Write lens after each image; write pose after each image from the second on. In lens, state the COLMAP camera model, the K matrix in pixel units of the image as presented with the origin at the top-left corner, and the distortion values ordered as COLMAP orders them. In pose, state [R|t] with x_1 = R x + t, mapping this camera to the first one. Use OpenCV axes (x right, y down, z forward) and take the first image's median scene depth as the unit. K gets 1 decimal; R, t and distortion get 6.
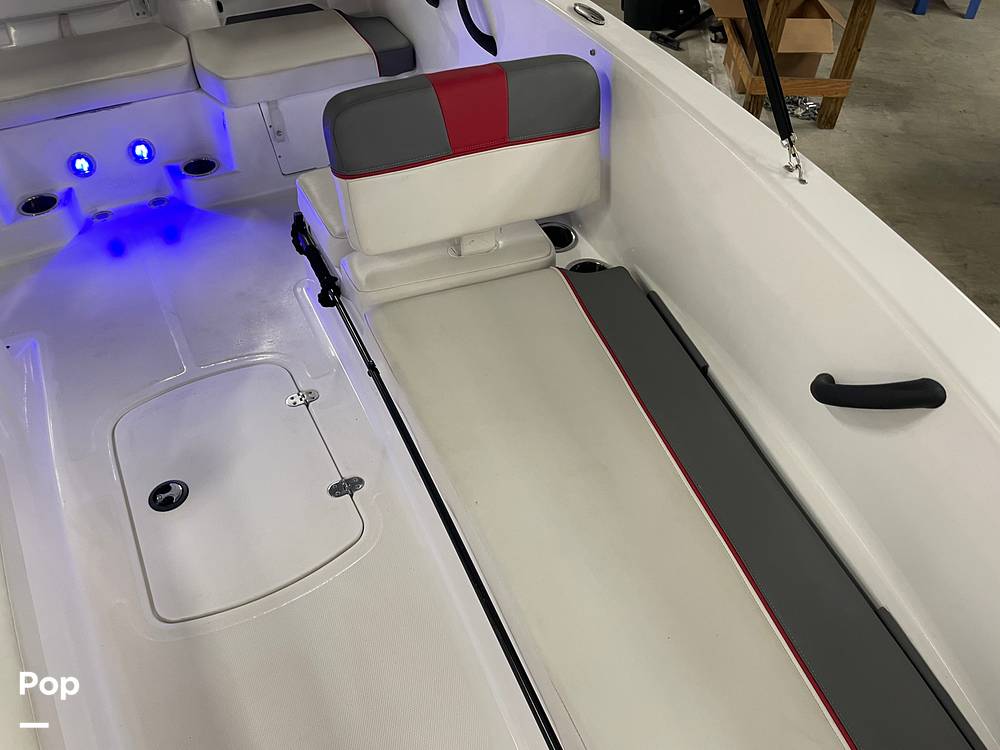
lens RADIAL K [[760.6, 0, 492.0], [0, 760.6, 376.4], [0, 0, 1]] dist [0.069610, -0.100605]
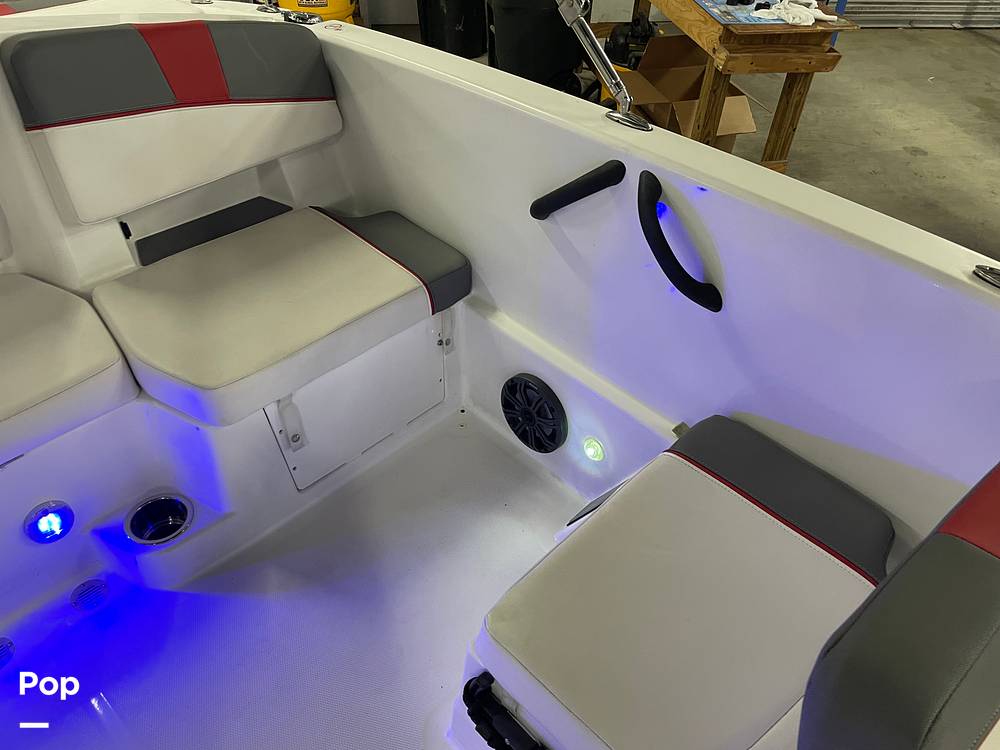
lens RADIAL K [[760.6, 0, 506.2], [0, 760.6, 381.4], [0, 0, 1]] dist [0.069610, -0.100605]
pose [[0.948632, -0.183781, 0.257531, -0.264321], [0.194773, 0.980690, -0.017611, -0.314902], [-0.249322, 0.066866, 0.966110, 0.372570]]
